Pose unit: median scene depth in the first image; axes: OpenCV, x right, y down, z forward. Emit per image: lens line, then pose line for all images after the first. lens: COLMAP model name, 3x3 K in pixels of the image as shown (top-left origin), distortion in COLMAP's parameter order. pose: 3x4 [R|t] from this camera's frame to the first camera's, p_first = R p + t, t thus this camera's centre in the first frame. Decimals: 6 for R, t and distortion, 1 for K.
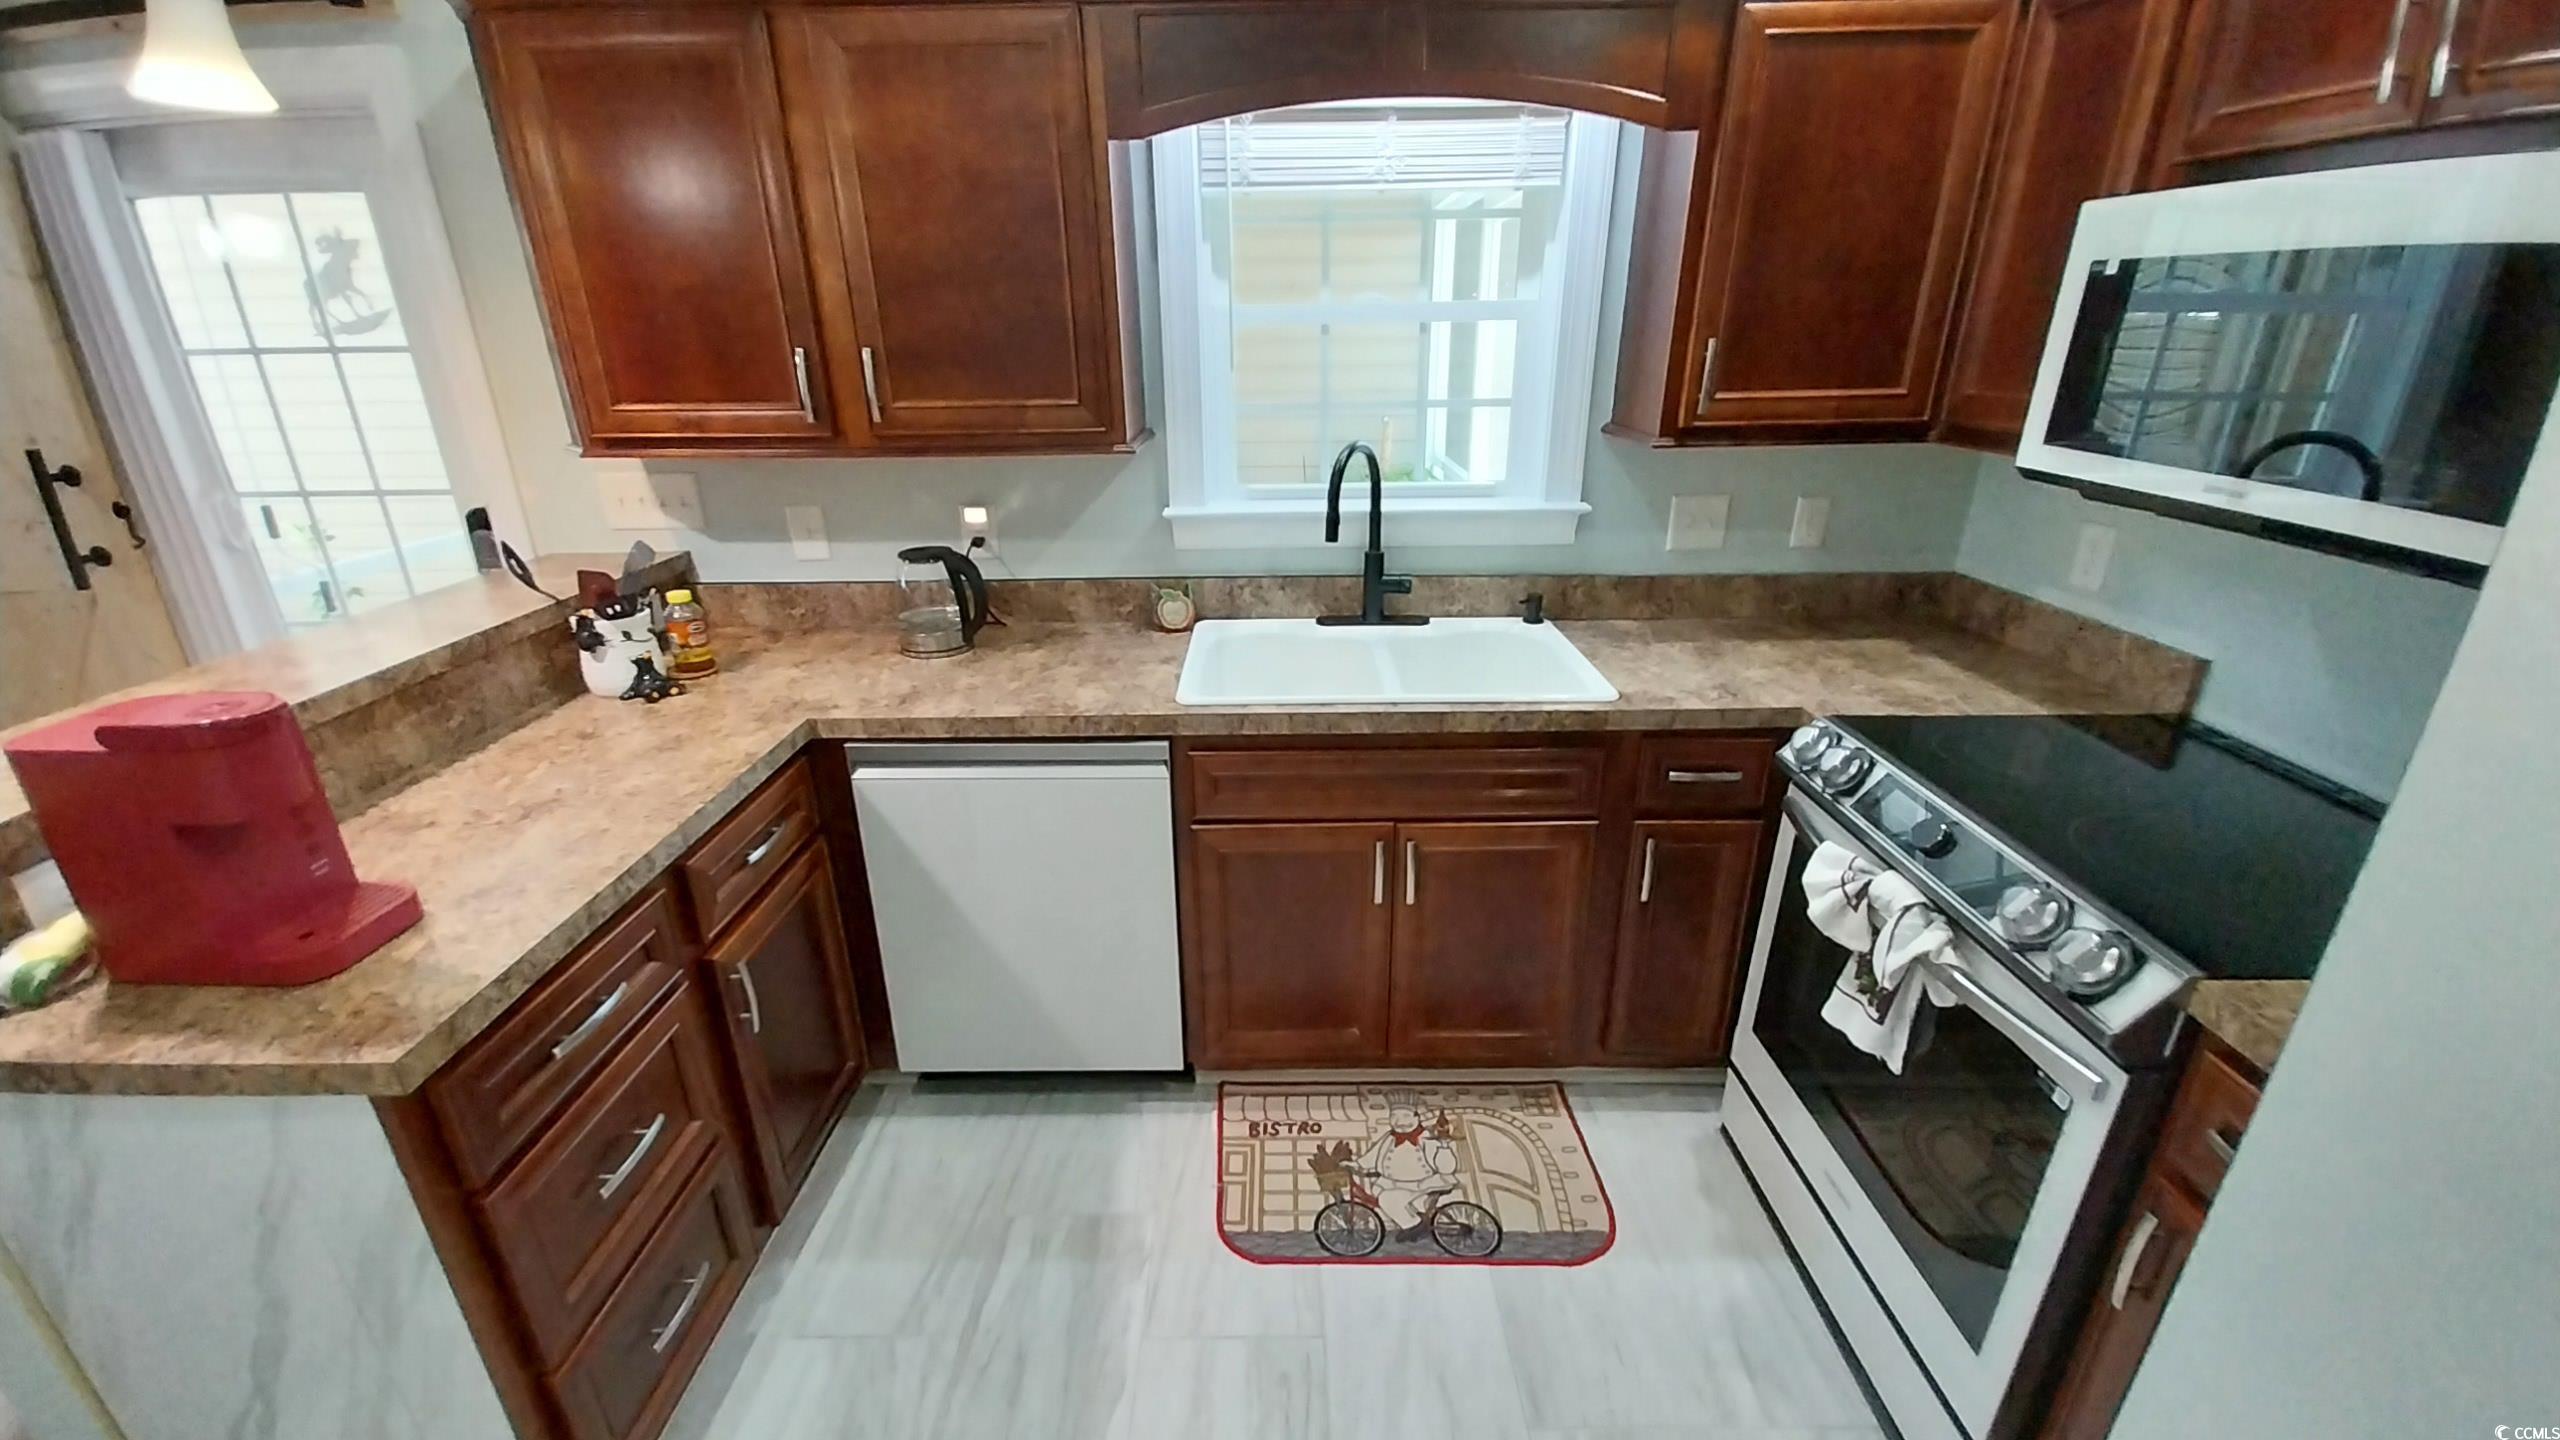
lens RADIAL K [[994.4, 0, 1272.4], [0, 994.4, 713.8], [0, 0, 1]] dist [0.028497, -0.017639]
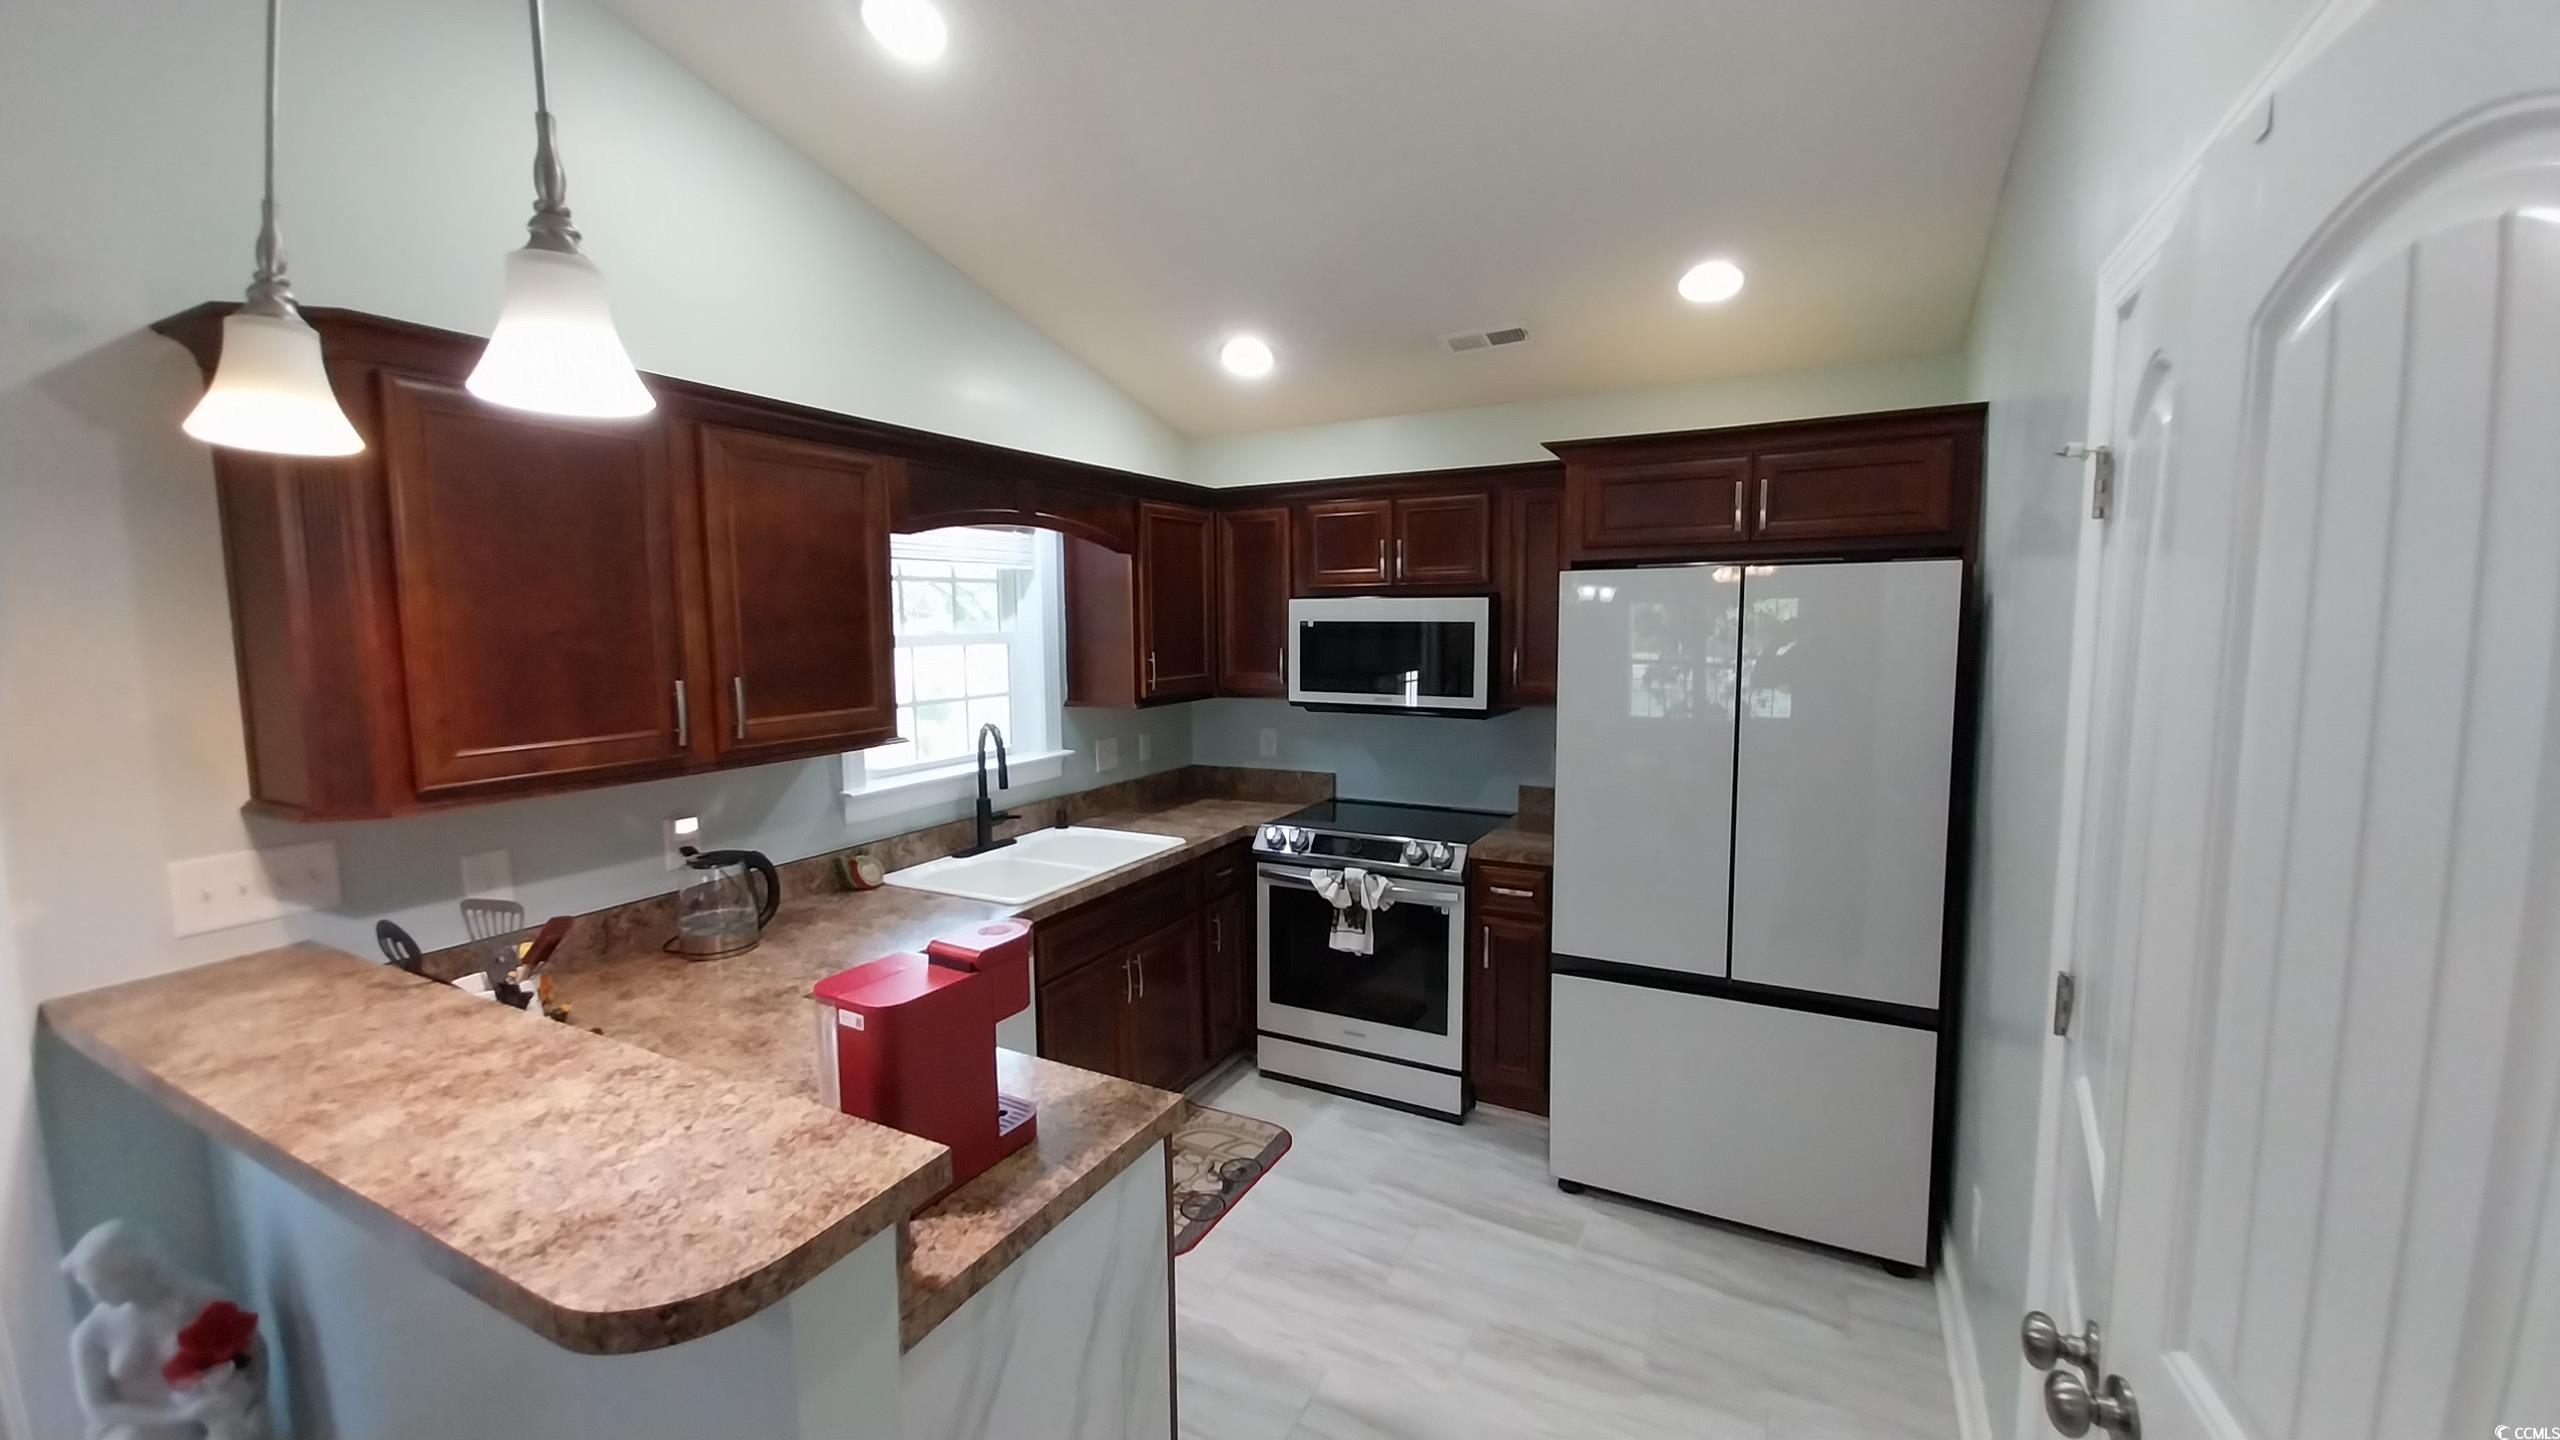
lens RADIAL K [[1000.2, 0, 1261.4], [0, 1000.2, 716.1], [0, 0, 1]] dist [0.001479, 0.000064]
pose [[0.476210, -0.081351, 0.875560, -1.014295], [0.322329, 0.942553, -0.087737, -0.023343], [-0.818124, 0.324000, 0.475075, -0.032093]]
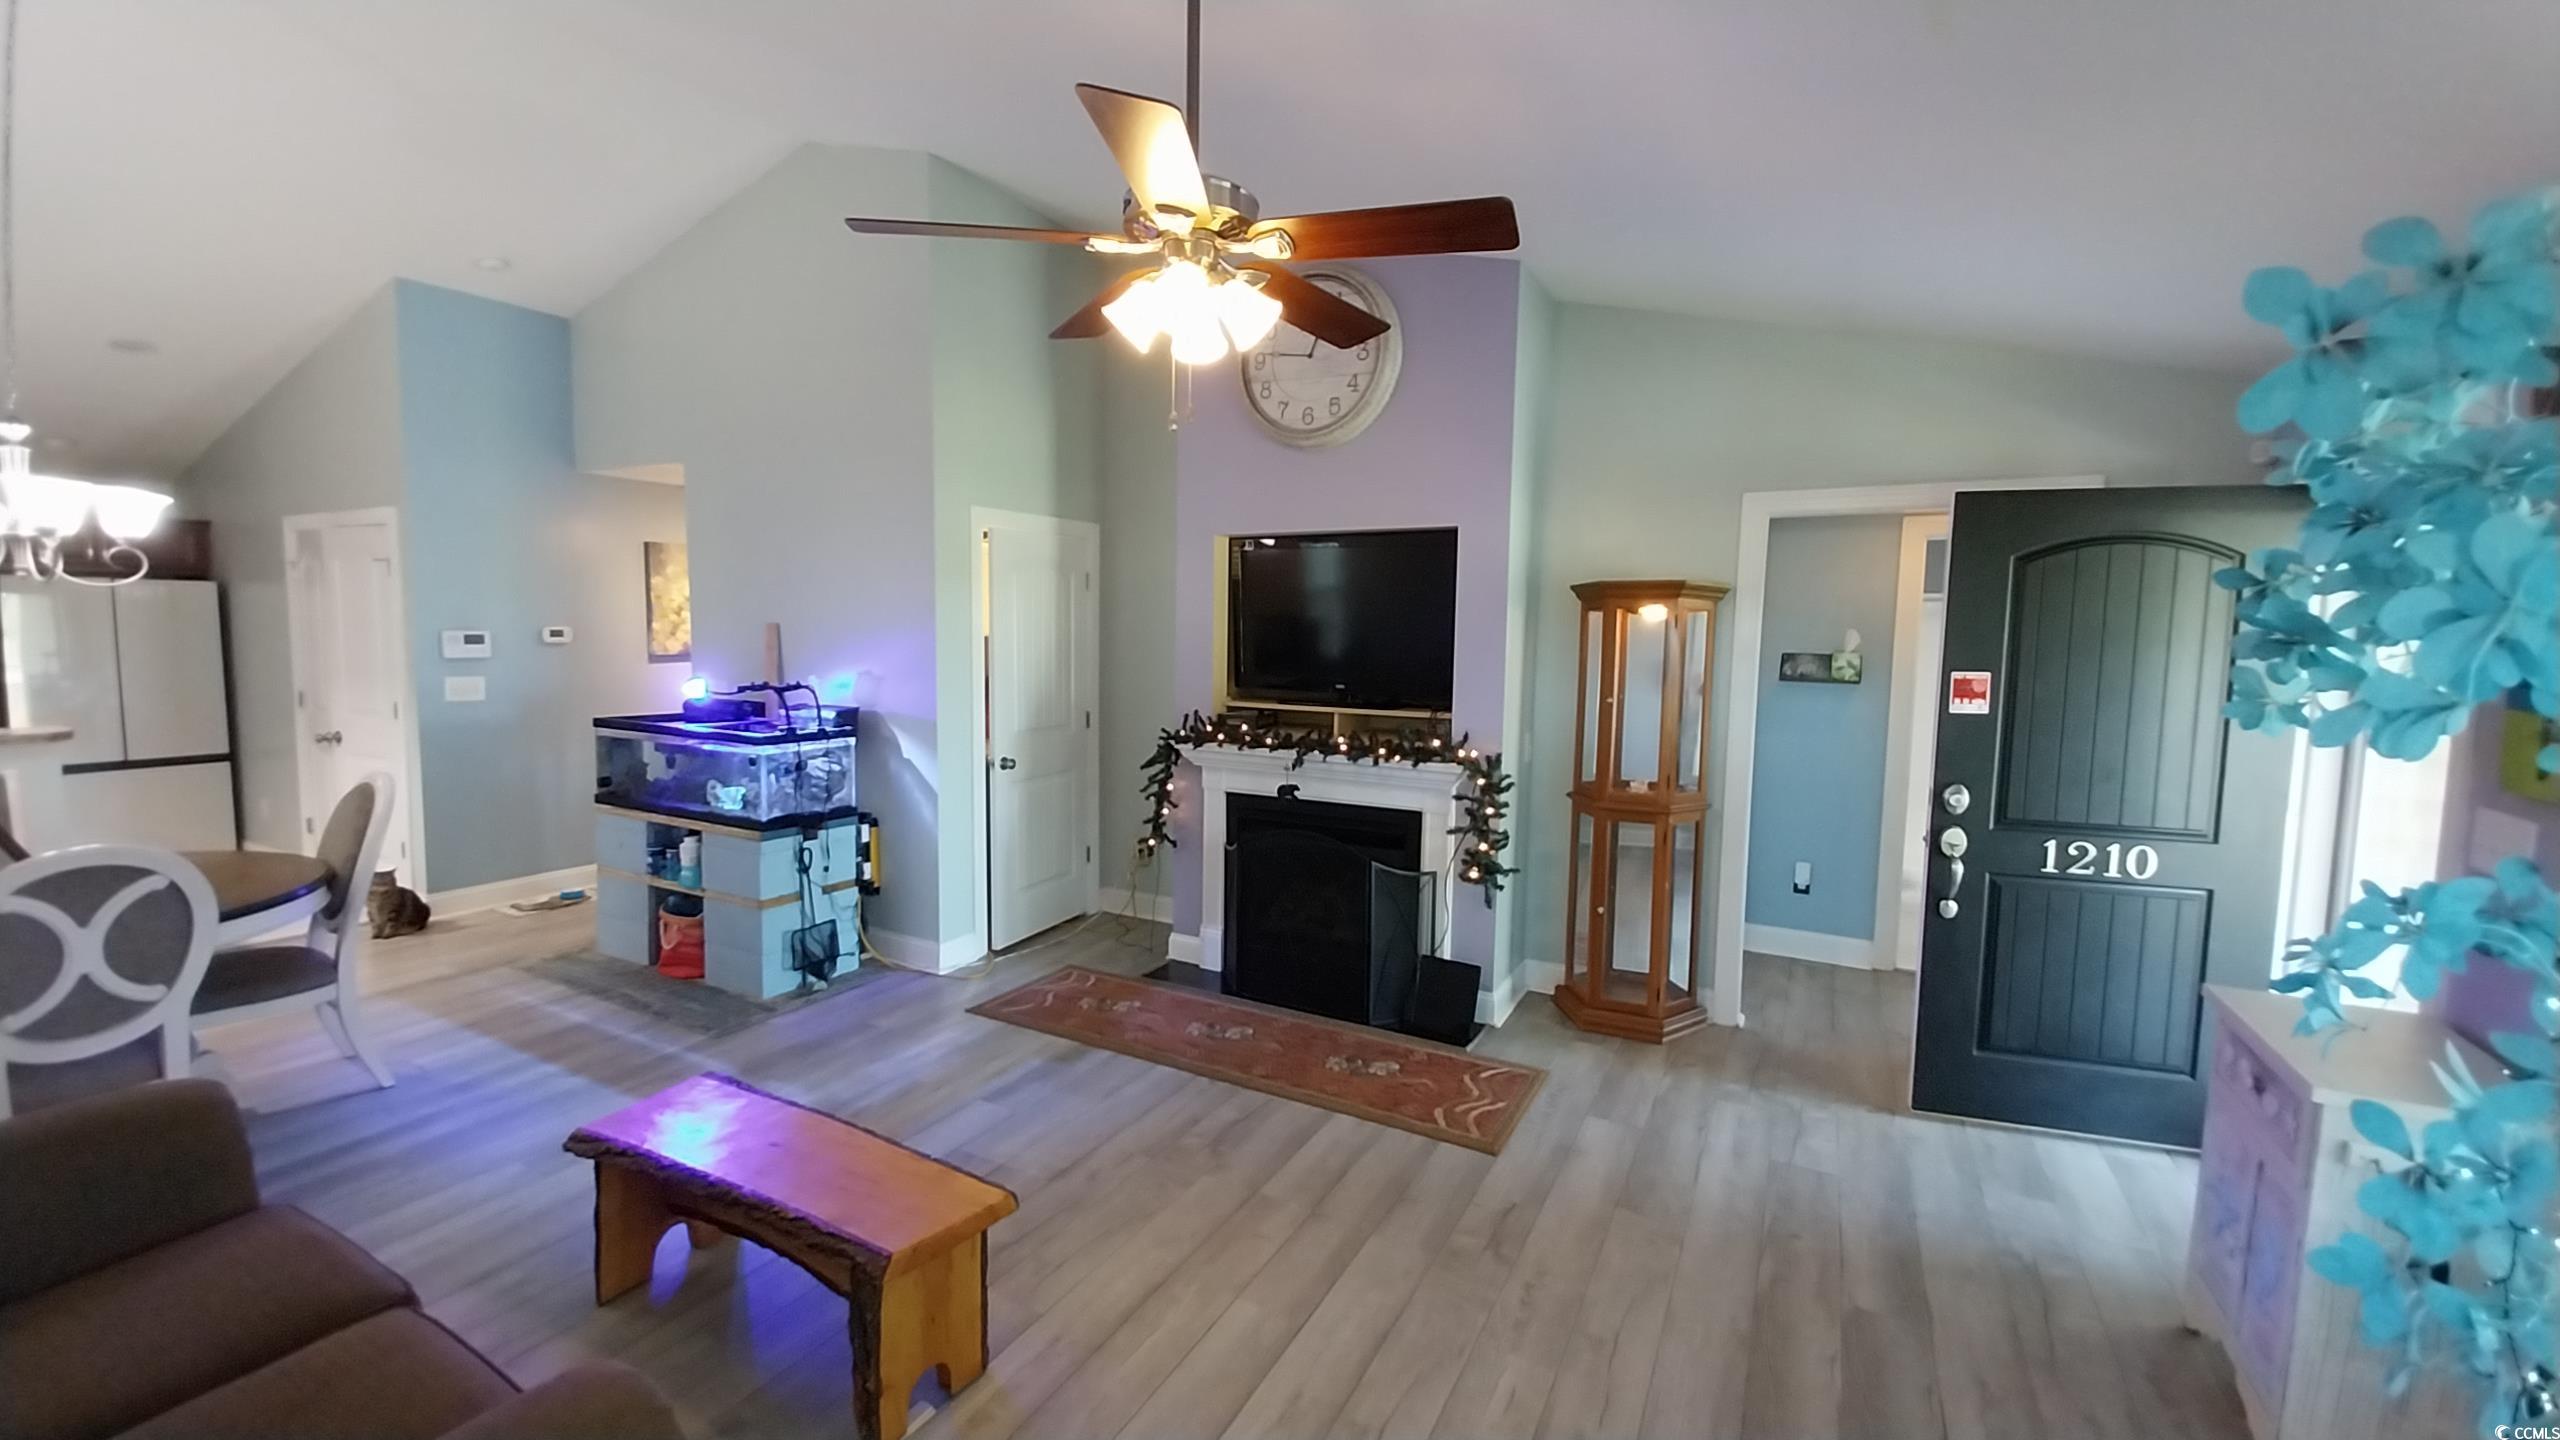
lens RADIAL K [[1000.2, 0, 1261.4], [0, 1000.2, 716.1], [0, 0, 1]] dist [0.001479, 0.000064]
pose [[-0.873758, -0.048205, 0.483967, -3.816062], [0.165935, 0.905824, 0.389805, -0.321886], [-0.457180, 0.420902, -0.783472, 0.866990]]
